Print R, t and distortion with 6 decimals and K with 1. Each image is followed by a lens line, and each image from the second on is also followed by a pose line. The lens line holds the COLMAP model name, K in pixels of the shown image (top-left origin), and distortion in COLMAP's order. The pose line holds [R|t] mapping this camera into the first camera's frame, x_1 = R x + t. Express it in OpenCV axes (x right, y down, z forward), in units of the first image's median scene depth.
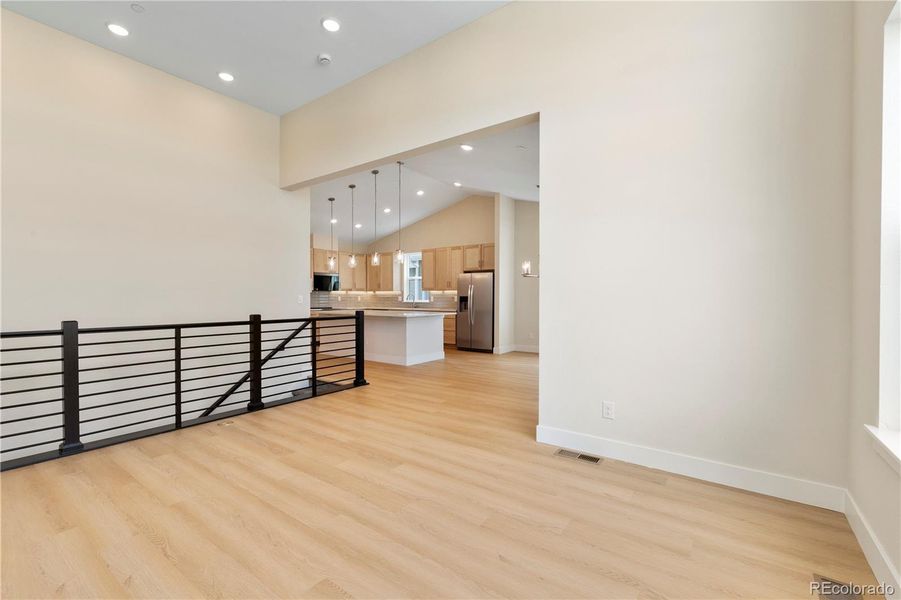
lens RADIAL K [[388.1, 0, 450.5], [0, 388.1, 299.2], [0, 0, 1]] dist [-0.002118, 0.000188]
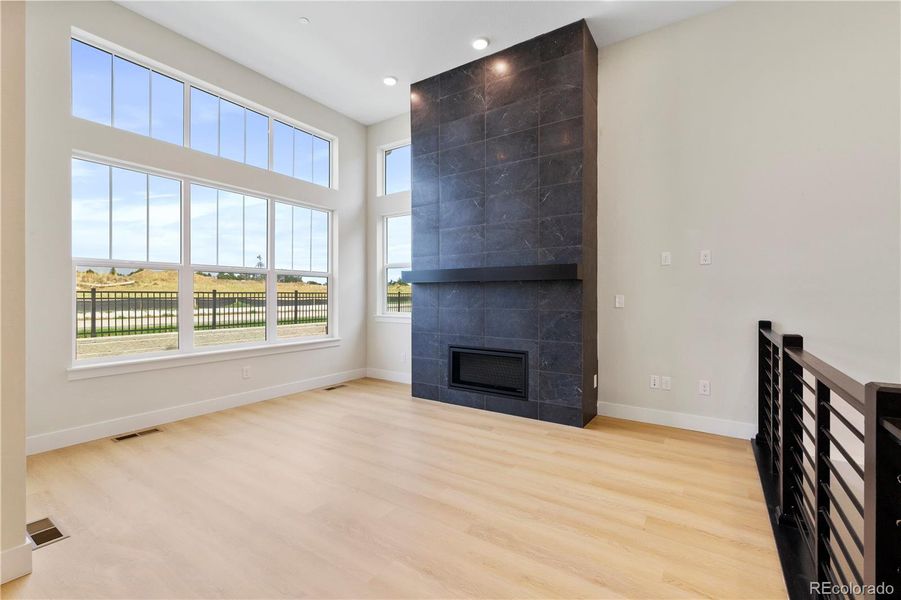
lens RADIAL K [[388.1, 0, 451.7], [0, 388.1, 296.9], [0, 0, 1]] dist [-0.002118, 0.000188]
pose [[-0.999179, -0.000748, -0.040508, -0.390166], [-0.000952, 0.999987, 0.005018, -0.016479], [0.040504, 0.005052, -0.999167, 1.861737]]
